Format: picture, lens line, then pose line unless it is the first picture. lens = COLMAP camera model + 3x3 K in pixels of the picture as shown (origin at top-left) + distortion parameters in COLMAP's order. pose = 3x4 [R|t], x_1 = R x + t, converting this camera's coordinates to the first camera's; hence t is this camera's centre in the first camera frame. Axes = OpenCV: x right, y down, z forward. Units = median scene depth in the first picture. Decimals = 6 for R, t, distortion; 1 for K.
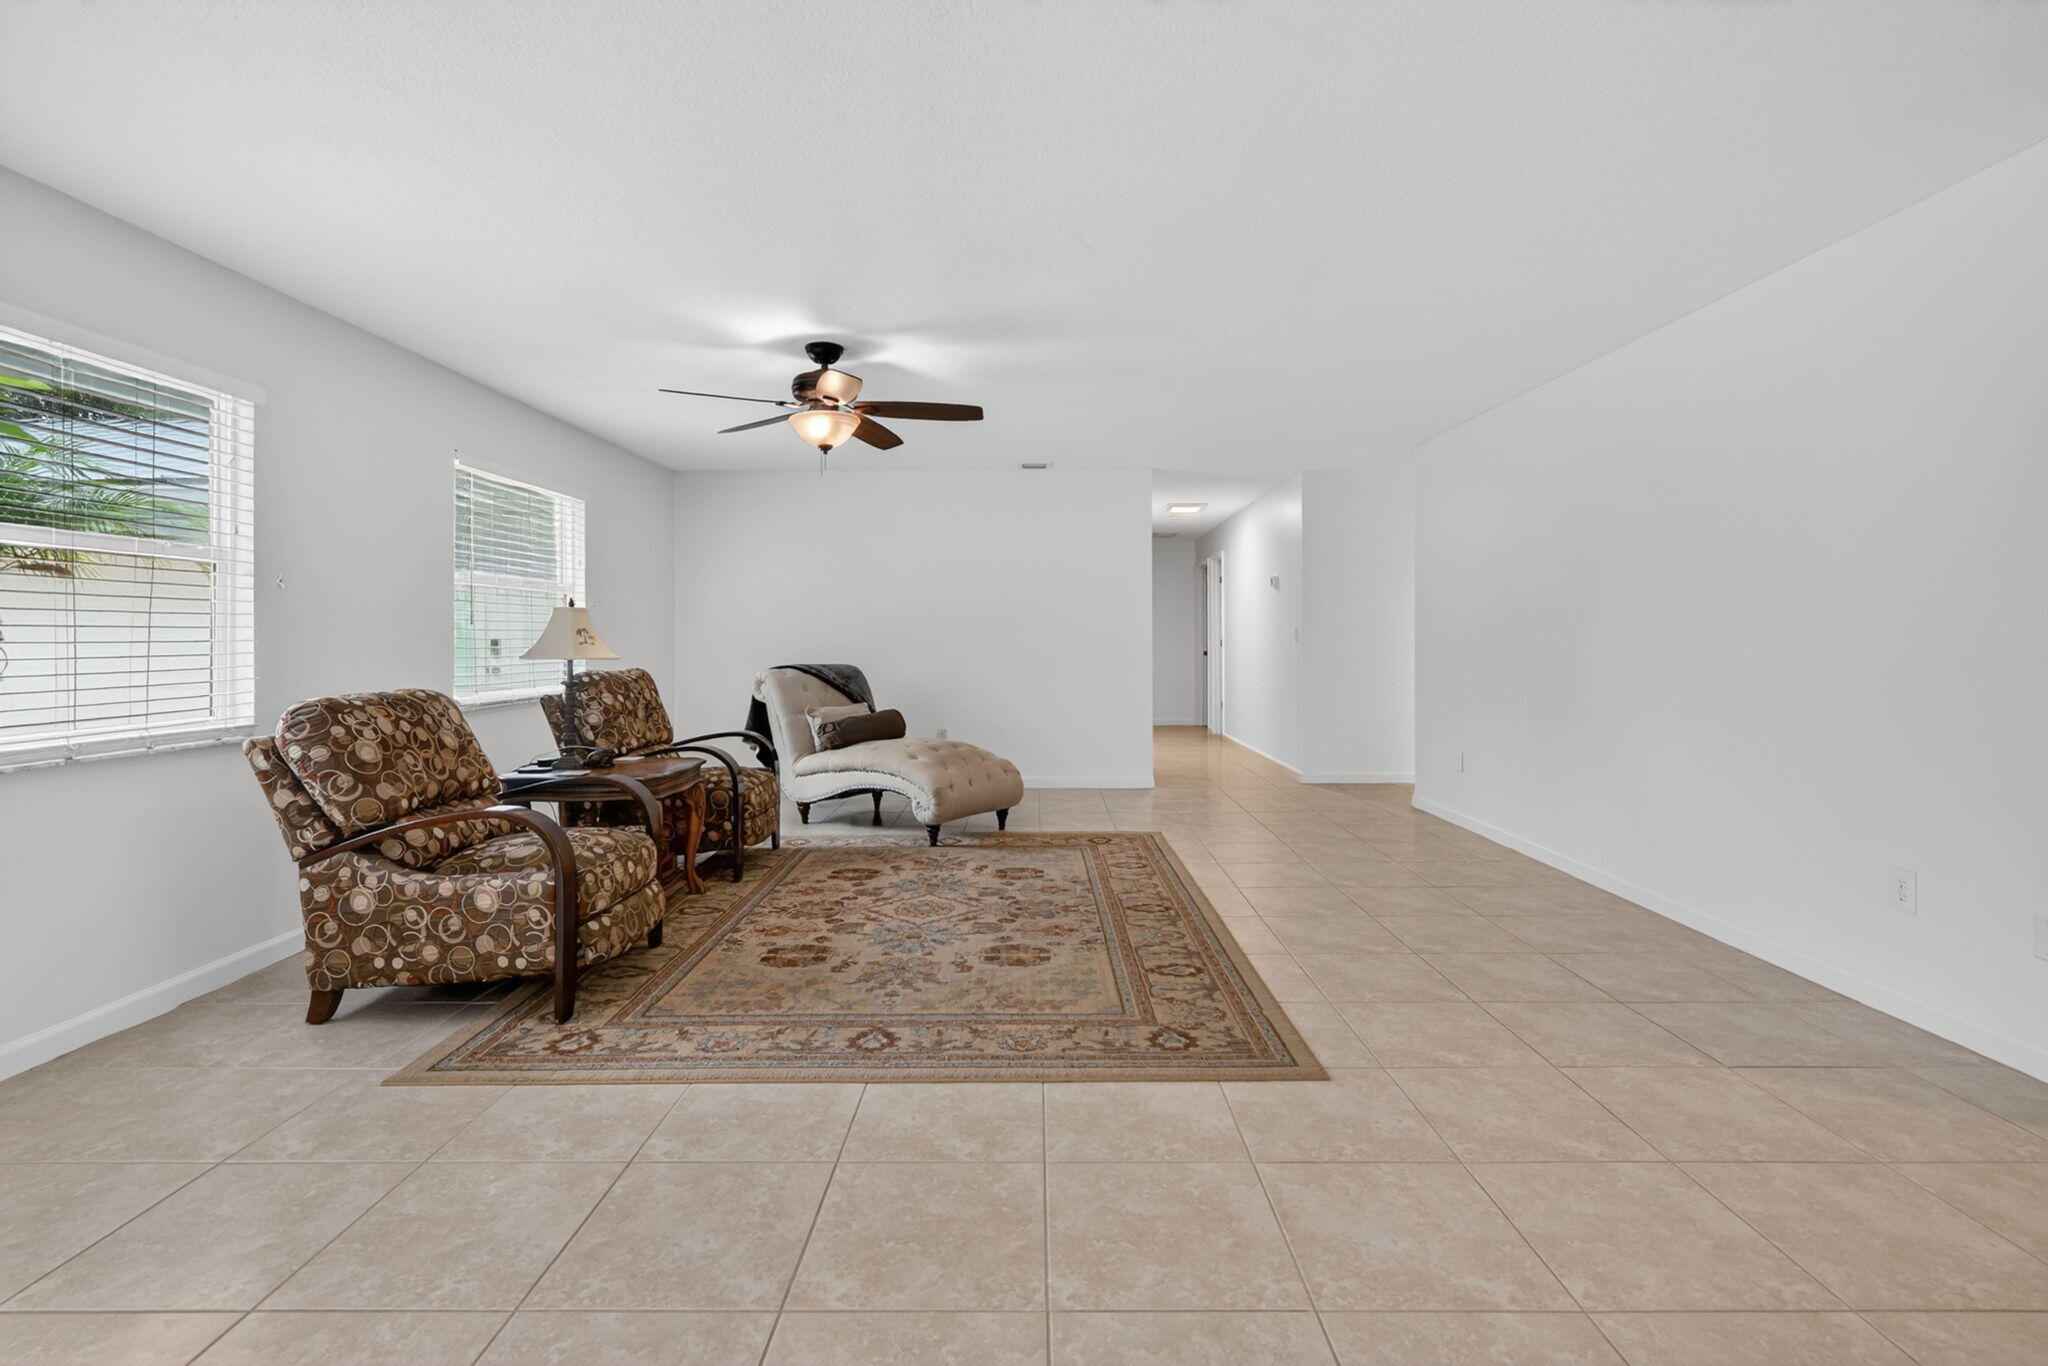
lens RADIAL K [[923.9, 0, 1013.0], [0, 923.9, 684.2], [0, 0, 1]] dist [0.001074, 0.000049]
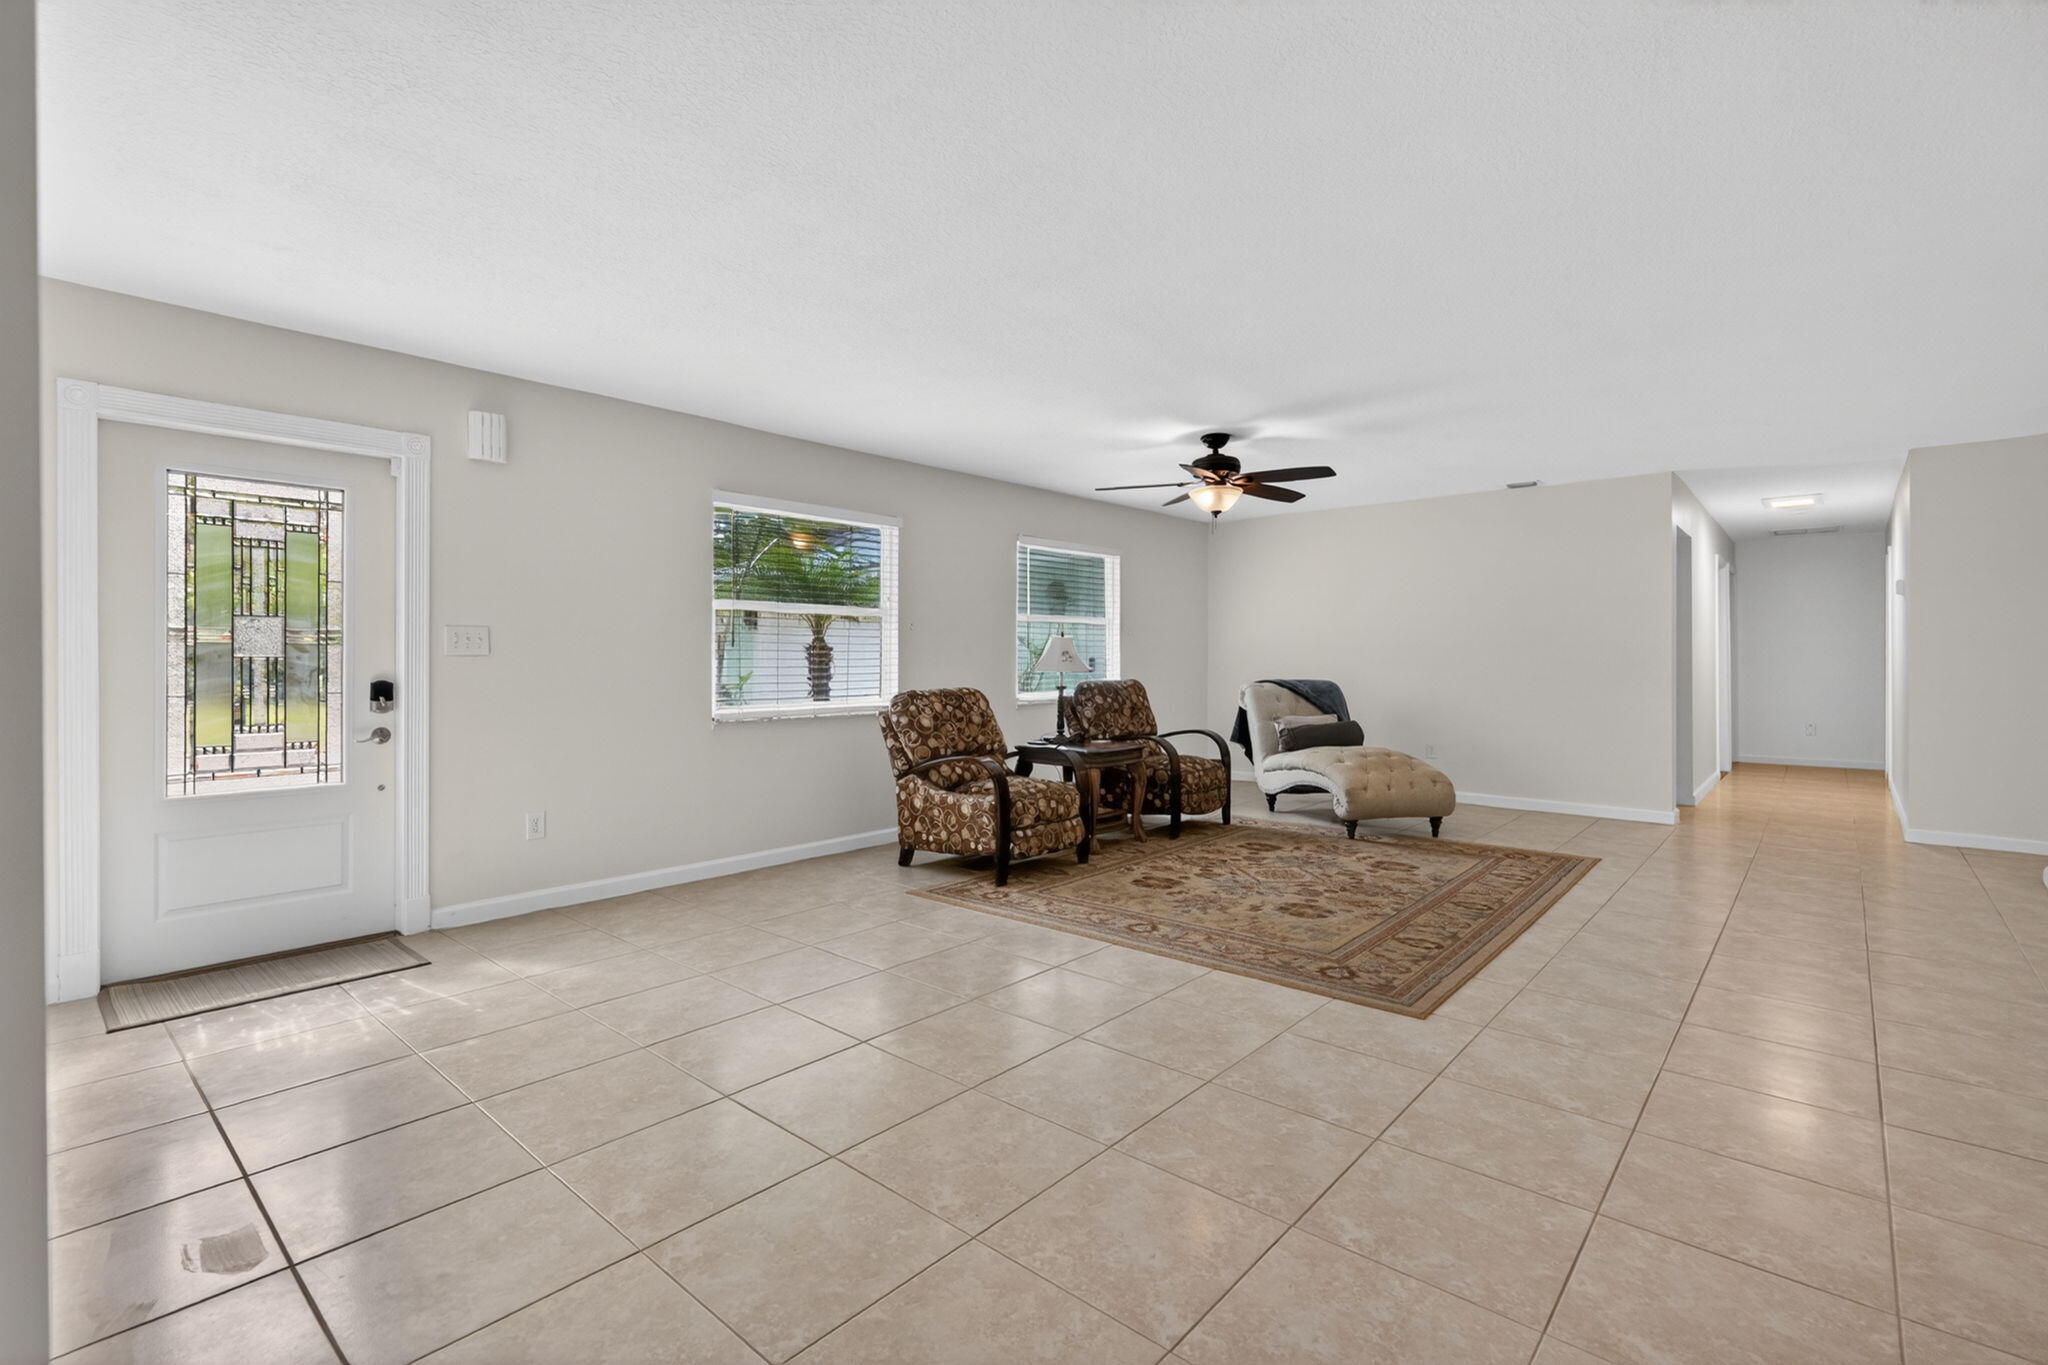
lens RADIAL K [[907.6, 0, 1031.6], [0, 907.6, 740.7], [0, 0, 1]] dist [0.001948, 0.000152]
pose [[0.762333, 0.061397, -0.644266, 0.578954], [-0.033524, 0.997900, 0.055430, 0.006313], [0.646316, -0.020657, 0.762790, -0.209294]]
